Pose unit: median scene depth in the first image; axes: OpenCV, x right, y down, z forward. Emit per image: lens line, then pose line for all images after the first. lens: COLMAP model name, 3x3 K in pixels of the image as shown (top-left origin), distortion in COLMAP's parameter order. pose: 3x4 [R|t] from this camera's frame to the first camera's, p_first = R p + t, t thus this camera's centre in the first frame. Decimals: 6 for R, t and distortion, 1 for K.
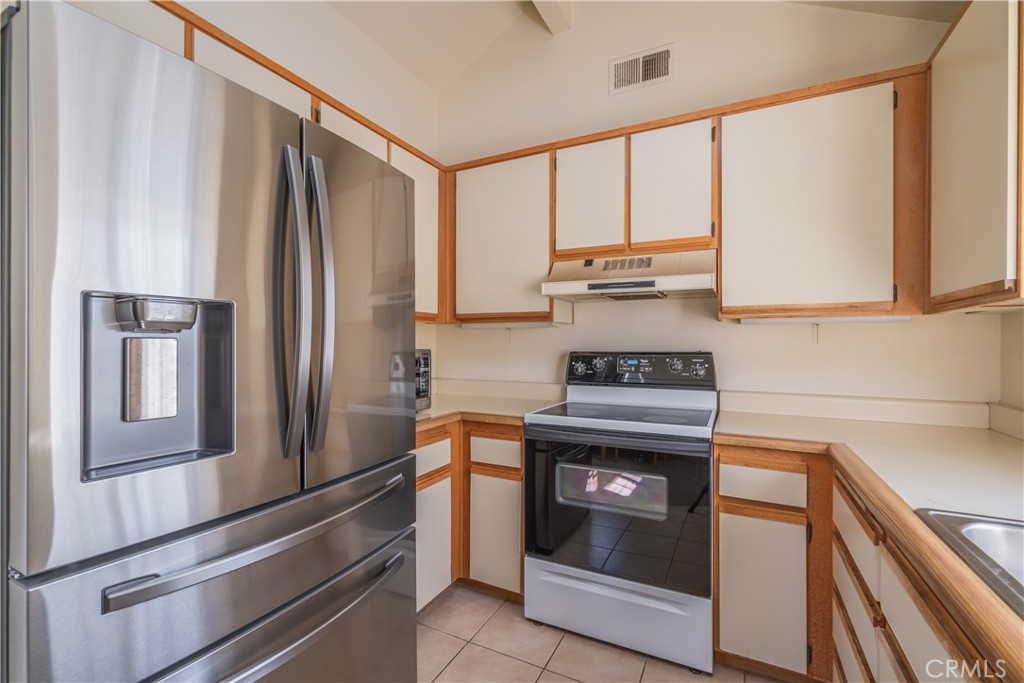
lens RADIAL K [[450.5, 0, 514.1], [0, 450.5, 341.5], [0, 0, 1]] dist [-0.001423, 0.000284]
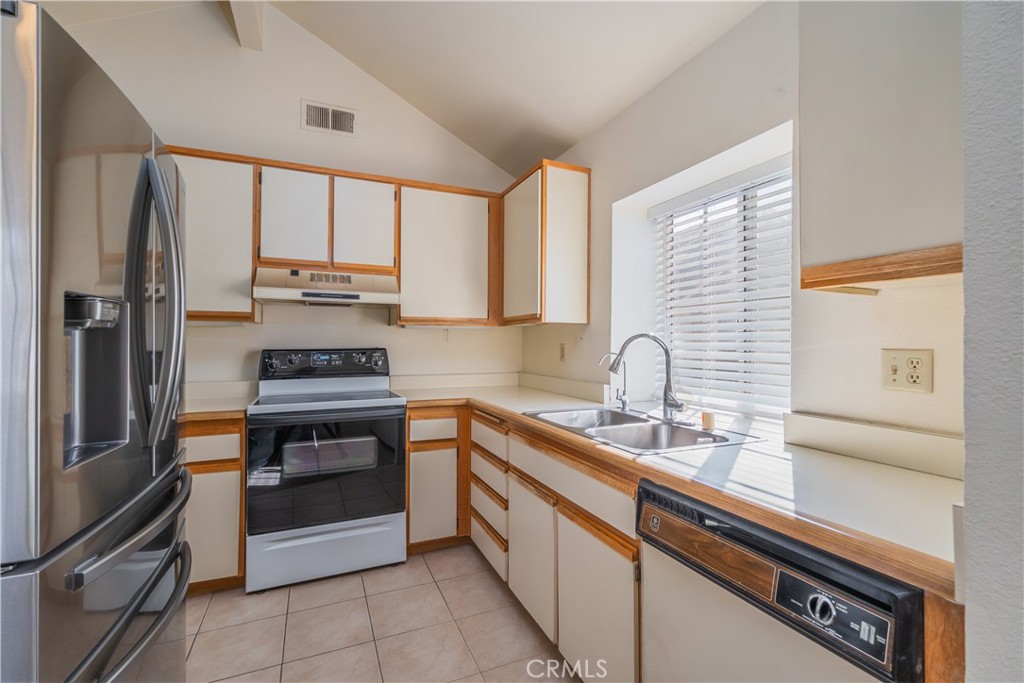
lens RADIAL K [[450.5, 0, 508.4], [0, 450.5, 341.8], [0, 0, 1]] dist [-0.001423, 0.000284]
pose [[0.631581, 0.000895, 0.775310, -0.415427], [-0.001755, 0.999998, 0.000276, 0.003064], [-0.775308, -0.001535, 0.631581, -0.176353]]
